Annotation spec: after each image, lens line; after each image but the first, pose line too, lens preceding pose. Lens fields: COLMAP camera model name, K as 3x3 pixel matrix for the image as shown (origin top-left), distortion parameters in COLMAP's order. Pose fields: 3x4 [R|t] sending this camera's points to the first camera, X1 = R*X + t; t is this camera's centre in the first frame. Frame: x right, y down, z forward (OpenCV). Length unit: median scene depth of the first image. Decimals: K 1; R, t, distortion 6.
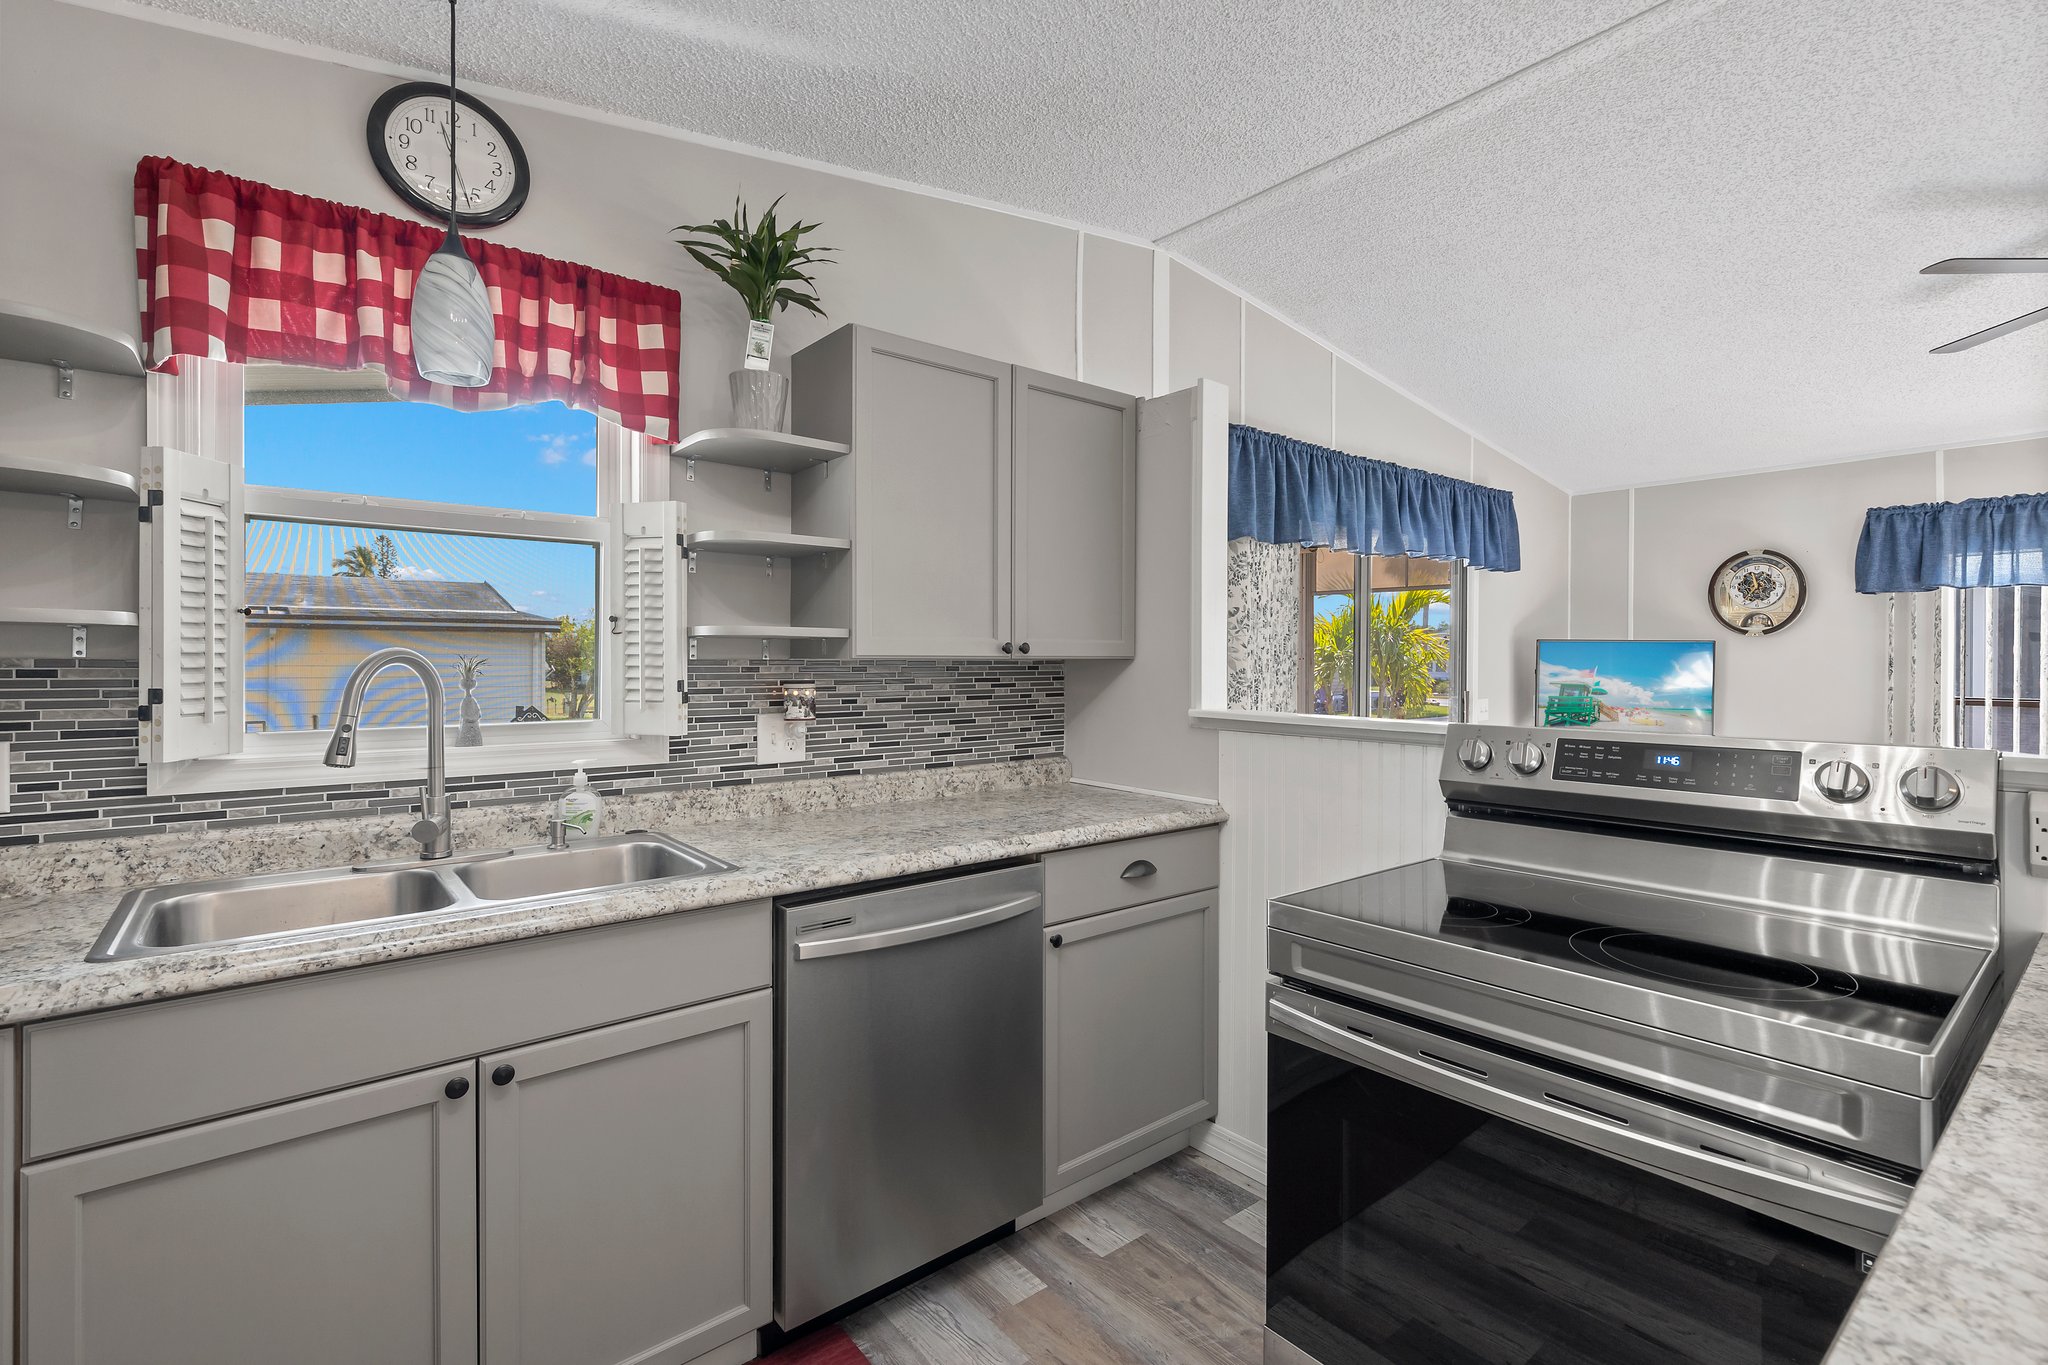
lens RADIAL K [[931.8, 0, 1018.0], [0, 931.8, 665.4], [0, 0, 1]] dist [0.002015, -0.000260]
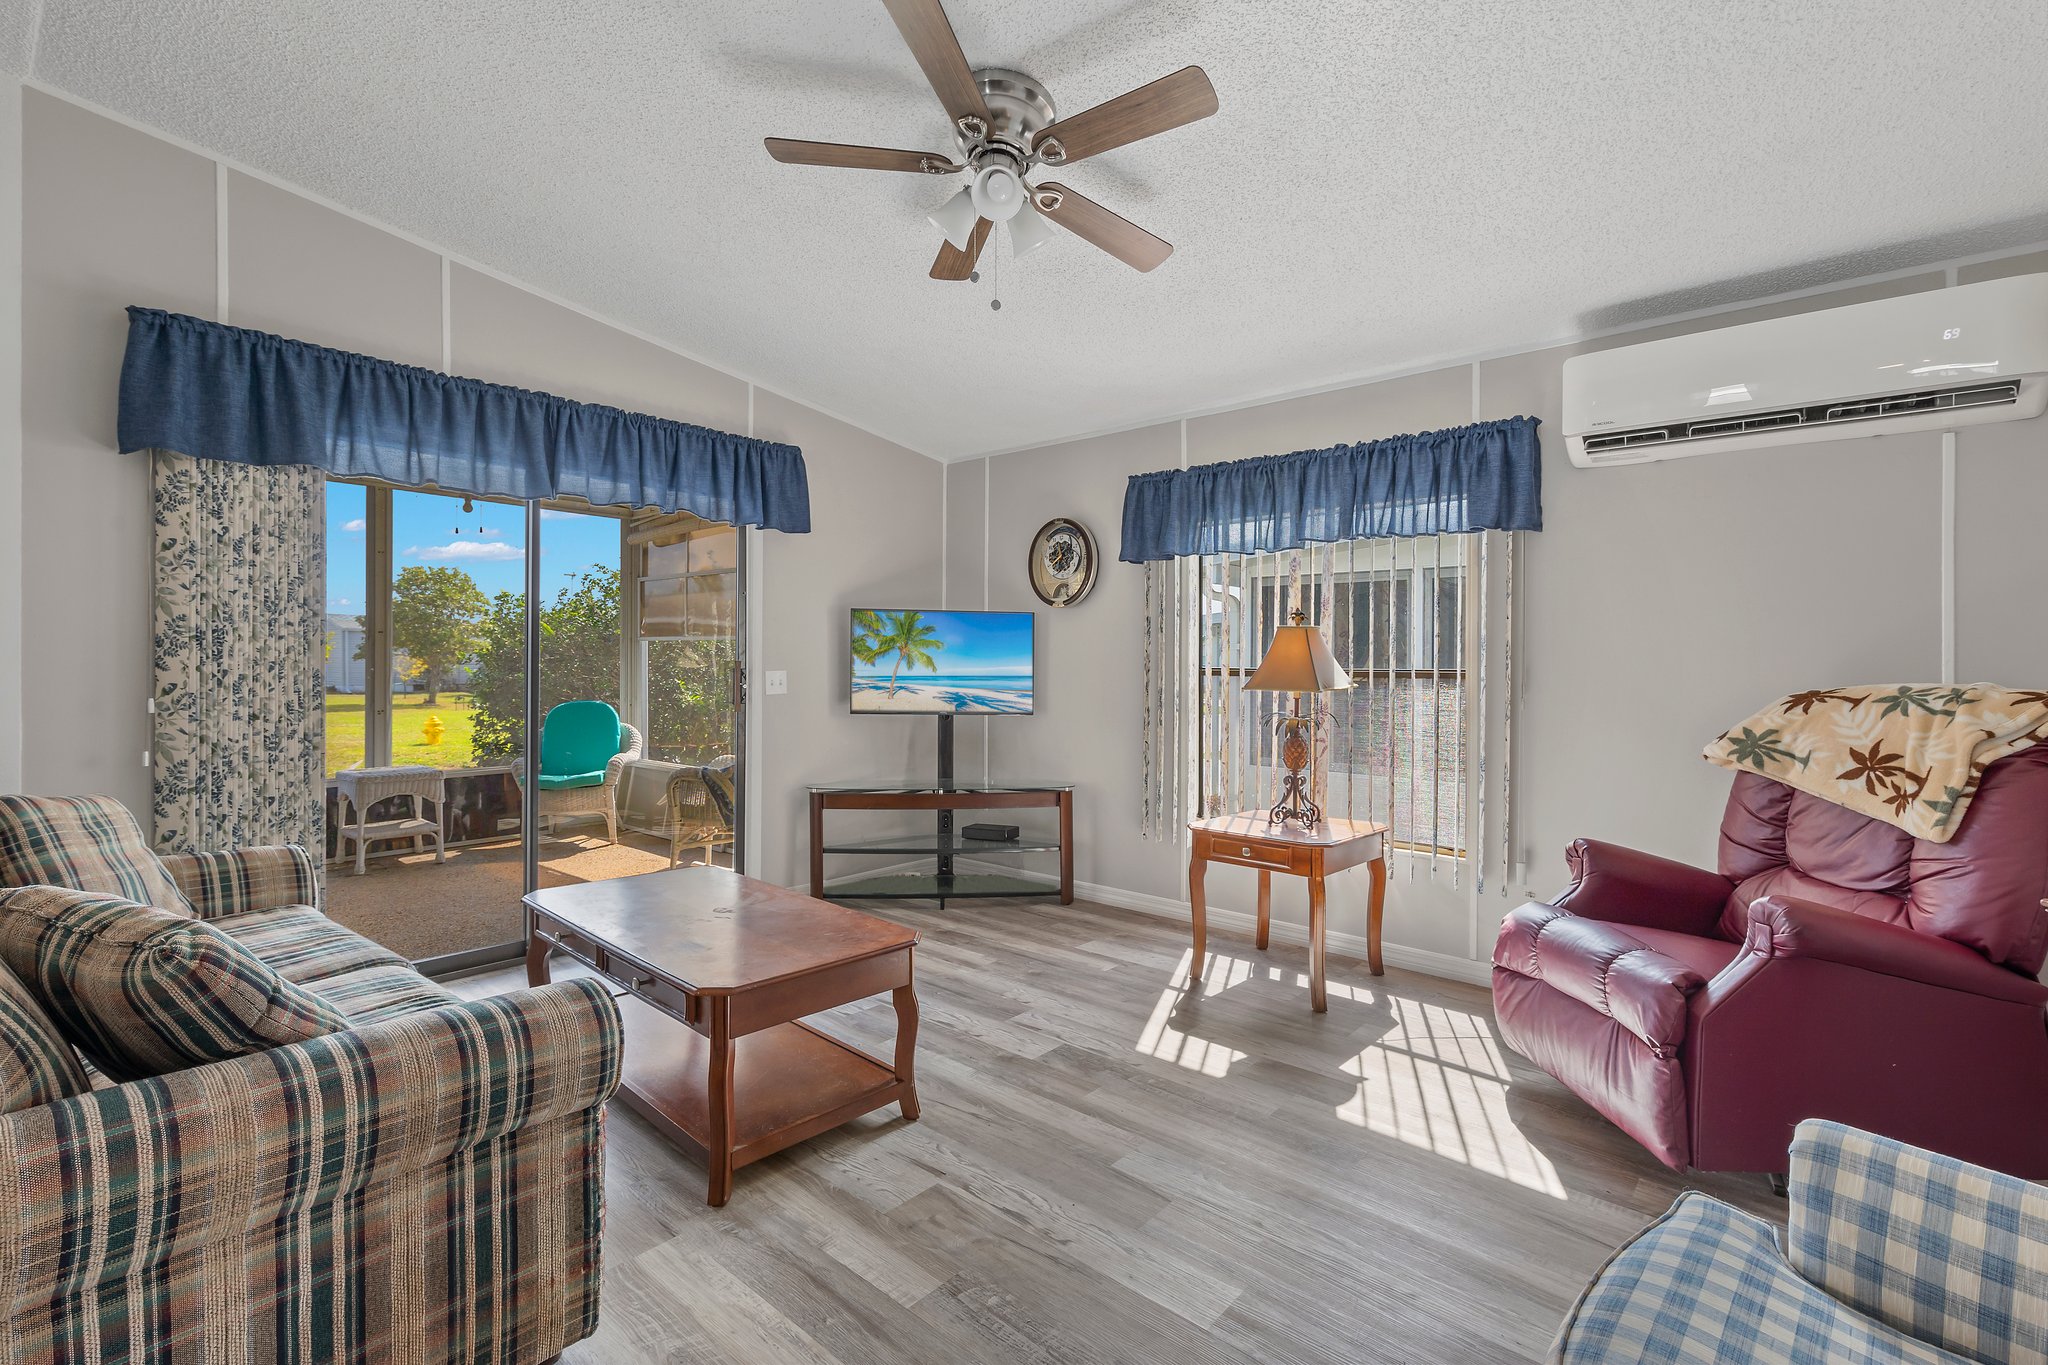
lens RADIAL K [[931.8, 0, 1018.0], [0, 931.8, 665.4], [0, 0, 1]] dist [0.002015, -0.000260]
pose [[0.982117, 0.004815, 0.188211, 1.366217], [-0.004244, 0.999985, -0.003433, 0.080330], [-0.188224, 0.002573, 0.982123, 0.120012]]
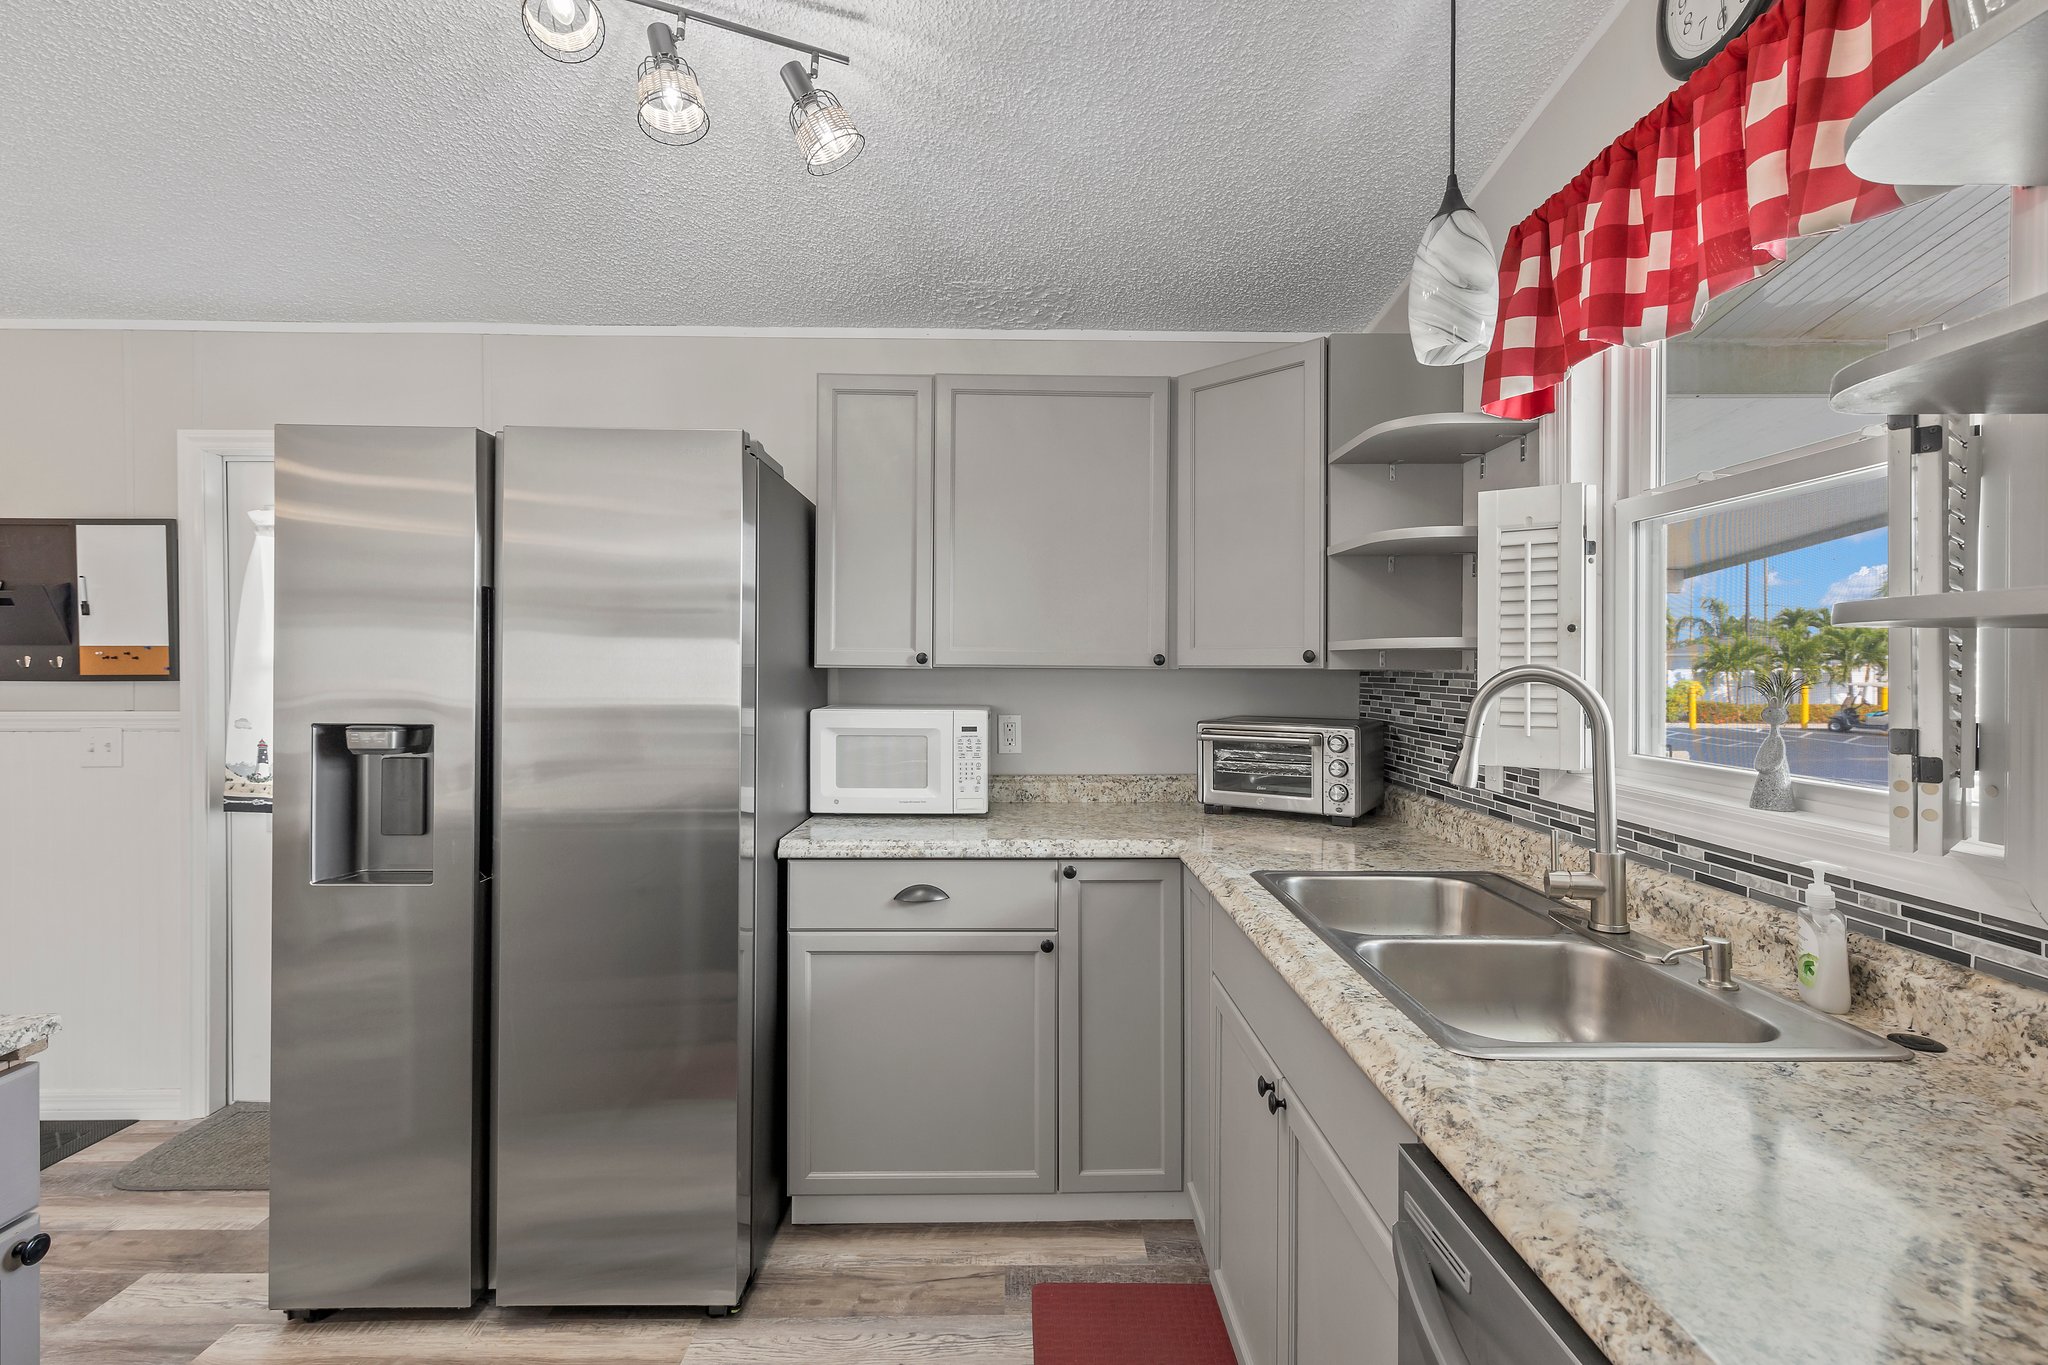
lens RADIAL K [[931.8, 0, 1018.0], [0, 931.8, 665.4], [0, 0, 1]] dist [0.002015, -0.000260]
pose [[-0.606957, -0.003689, -0.794726, 0.259408], [-0.011227, 0.999929, 0.003933, -0.012685], [0.794655, 0.011310, -0.606956, 0.925958]]
